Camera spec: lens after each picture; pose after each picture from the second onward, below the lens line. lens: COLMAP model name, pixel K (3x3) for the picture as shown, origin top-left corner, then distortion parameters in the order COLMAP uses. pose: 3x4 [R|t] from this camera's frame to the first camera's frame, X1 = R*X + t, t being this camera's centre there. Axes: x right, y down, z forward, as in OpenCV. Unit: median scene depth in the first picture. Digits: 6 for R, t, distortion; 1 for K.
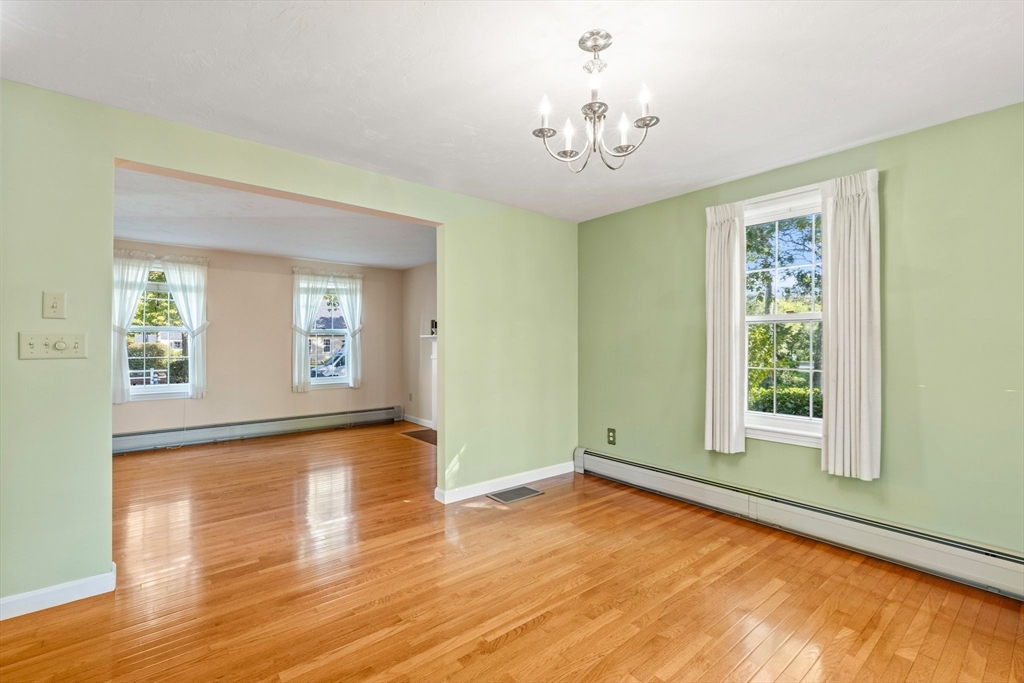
lens RADIAL K [[466.2, 0, 504.0], [0, 466.2, 338.2], [0, 0, 1]] dist [0.008463, 0.001402]
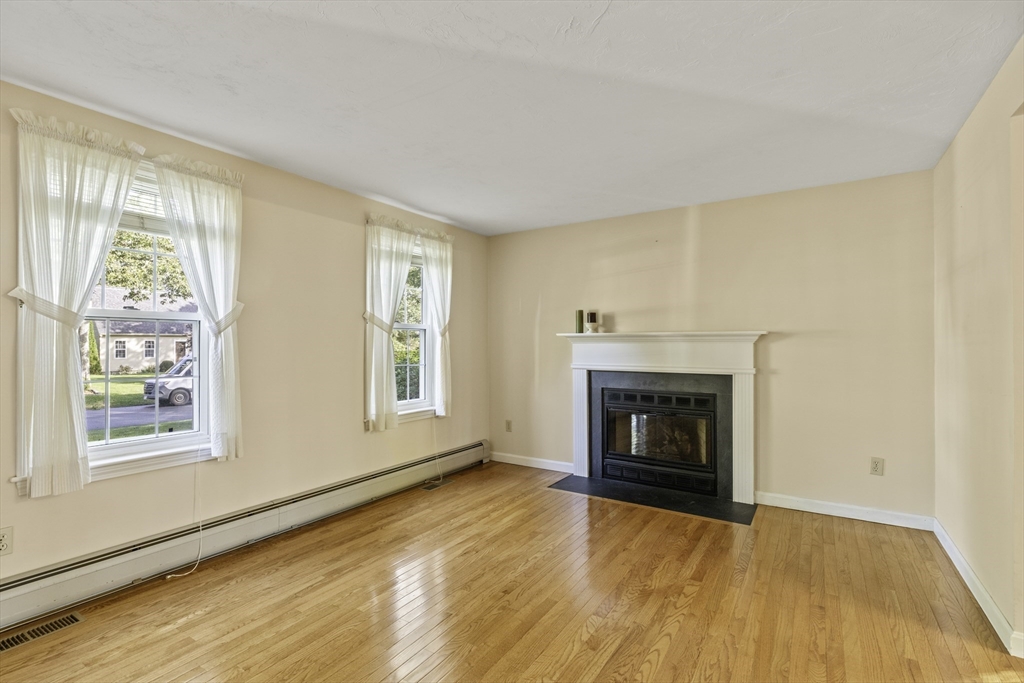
lens RADIAL K [[485.0, 0, 502.1], [0, 485.0, 343.7], [0, 0, 1]] dist [0.004262, -0.001205]
pose [[0.954476, -0.002061, 0.298280, -0.535231], [-0.000220, 0.999971, 0.007615, 0.003757], [-0.298287, -0.007334, 0.954448, 0.439037]]
